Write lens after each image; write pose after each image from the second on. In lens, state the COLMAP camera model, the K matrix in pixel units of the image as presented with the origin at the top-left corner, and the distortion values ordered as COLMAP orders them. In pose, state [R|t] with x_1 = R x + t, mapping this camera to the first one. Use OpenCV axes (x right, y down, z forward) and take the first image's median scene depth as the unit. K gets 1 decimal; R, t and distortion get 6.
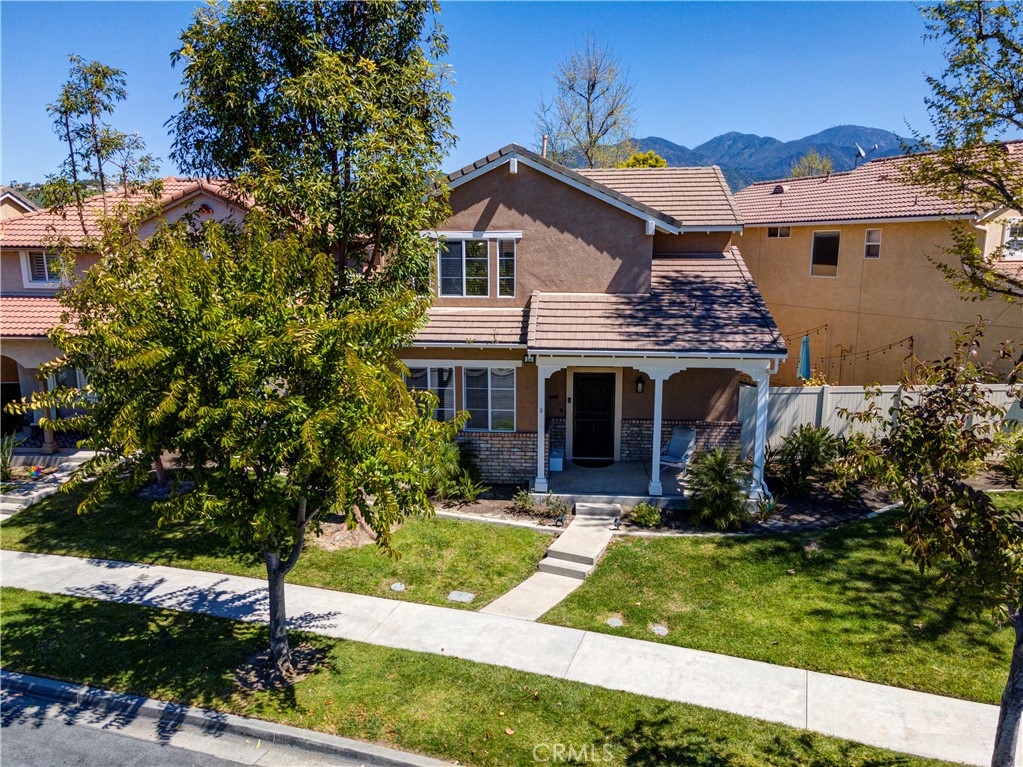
lens RADIAL K [[750.3, 0, 512.0], [0, 750.3, 388.9], [0, 0, 1]] dist [0.021458, 0.039547]
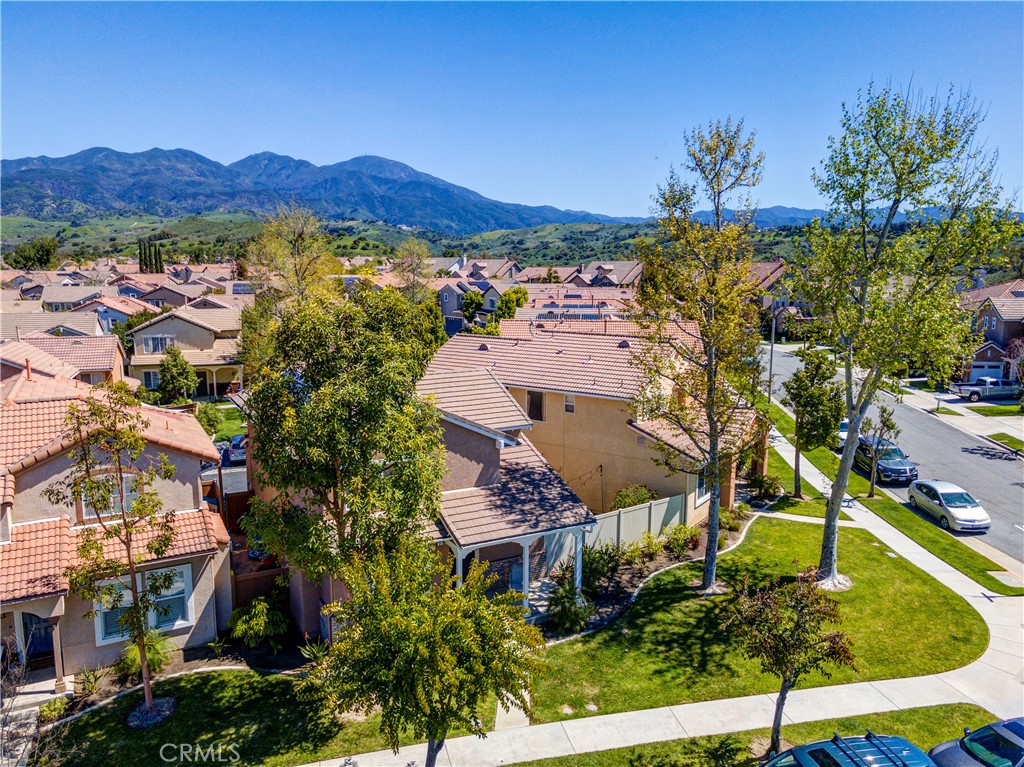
lens RADIAL K [[751.0, 0, 511.7], [0, 751.0, 384.0], [0, 0, 1]] dist [0.021458, 0.039547]
pose [[0.836867, -0.084024, 0.540920, -0.650520], [0.099246, 0.995062, 0.001024, -0.349866], [-0.538335, 0.052828, 0.841073, -0.340671]]
